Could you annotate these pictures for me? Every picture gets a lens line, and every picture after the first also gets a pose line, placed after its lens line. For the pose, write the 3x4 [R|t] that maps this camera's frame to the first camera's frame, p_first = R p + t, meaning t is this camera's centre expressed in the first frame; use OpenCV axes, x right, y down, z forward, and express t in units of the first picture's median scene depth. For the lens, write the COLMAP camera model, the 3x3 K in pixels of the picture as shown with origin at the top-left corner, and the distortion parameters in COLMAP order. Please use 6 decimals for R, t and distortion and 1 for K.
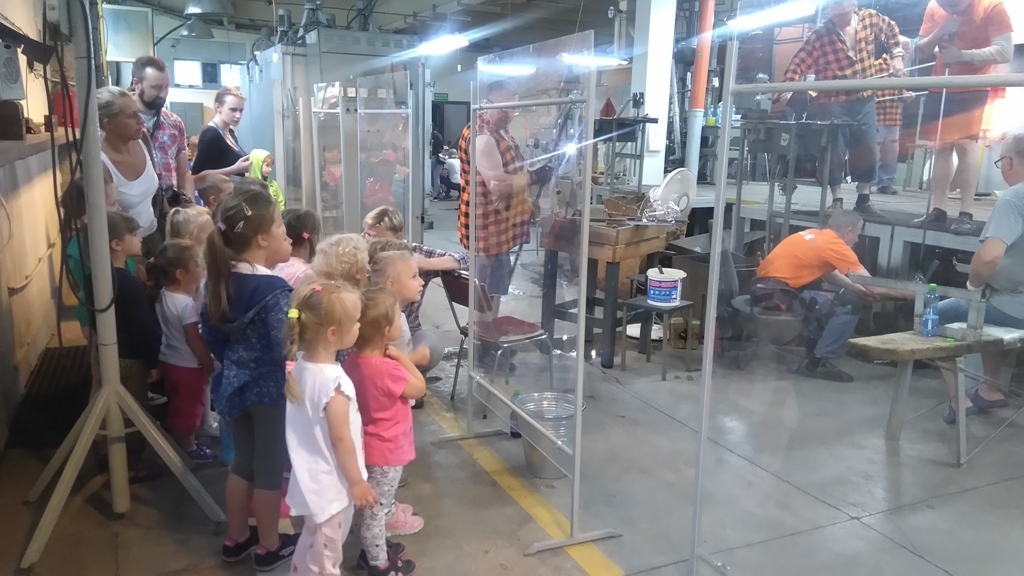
lens RADIAL K [[780.0, 0, 506.7], [0, 780.0, 298.9], [0, 0, 1]] dist [0.060451, -0.072321]
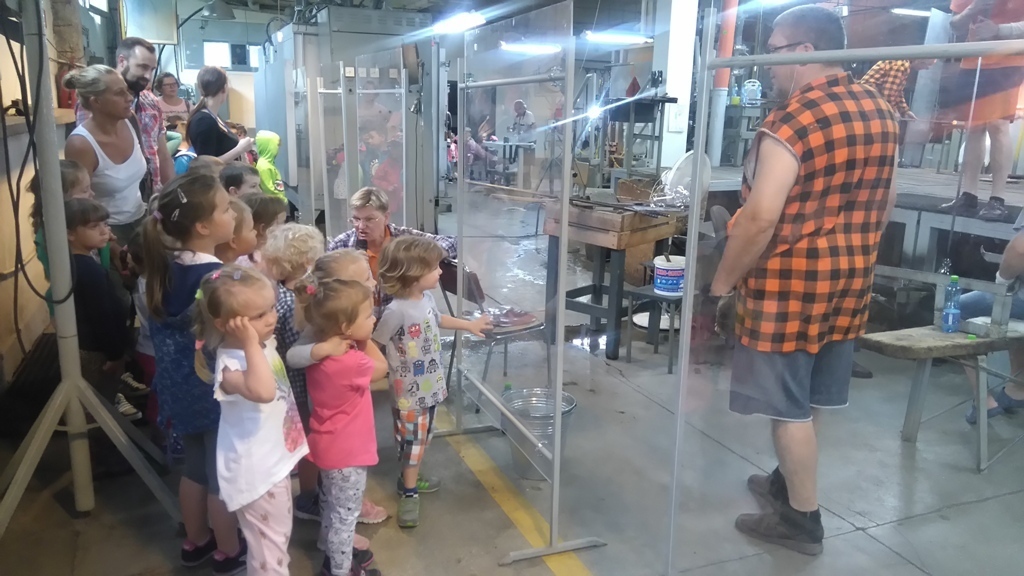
lens RADIAL K [[780.0, 0, 507.2], [0, 780.0, 299.0], [0, 0, 1]] dist [0.060451, -0.072321]
pose [[0.999217, 0.006191, -0.039078, 0.038161], [-0.005285, 0.999716, 0.023247, -0.007750], [0.039211, -0.023022, 0.998966, 0.038972]]
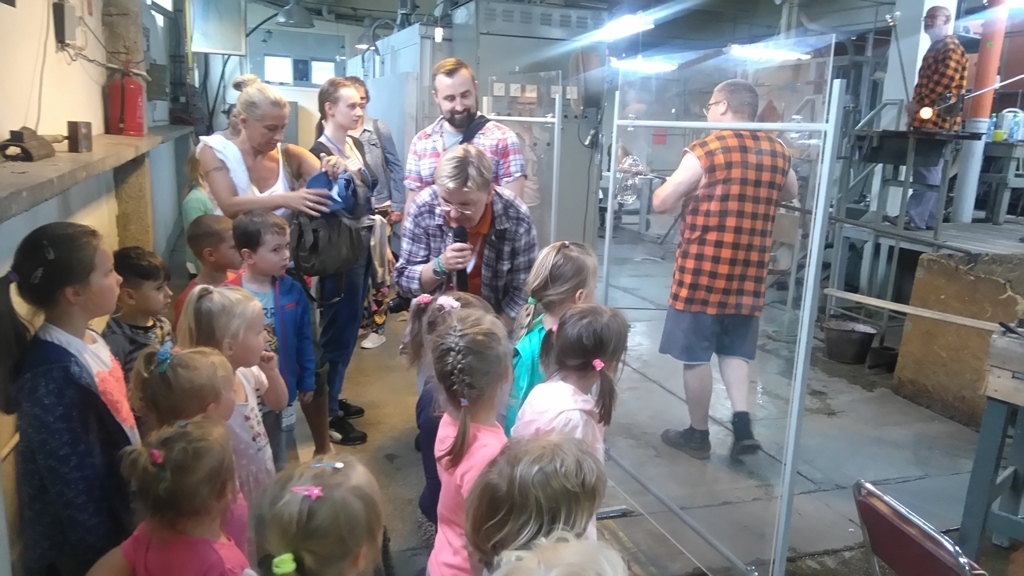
lens RADIAL K [[780.0, 0, 532.9], [0, 780.0, 305.5], [0, 0, 1]] dist [0.060451, -0.072321]
pose [[0.997757, 0.029412, -0.060128, -0.230498], [-0.029069, 0.999556, 0.006580, -0.122198], [0.060295, -0.004818, 0.998169, 0.485299]]
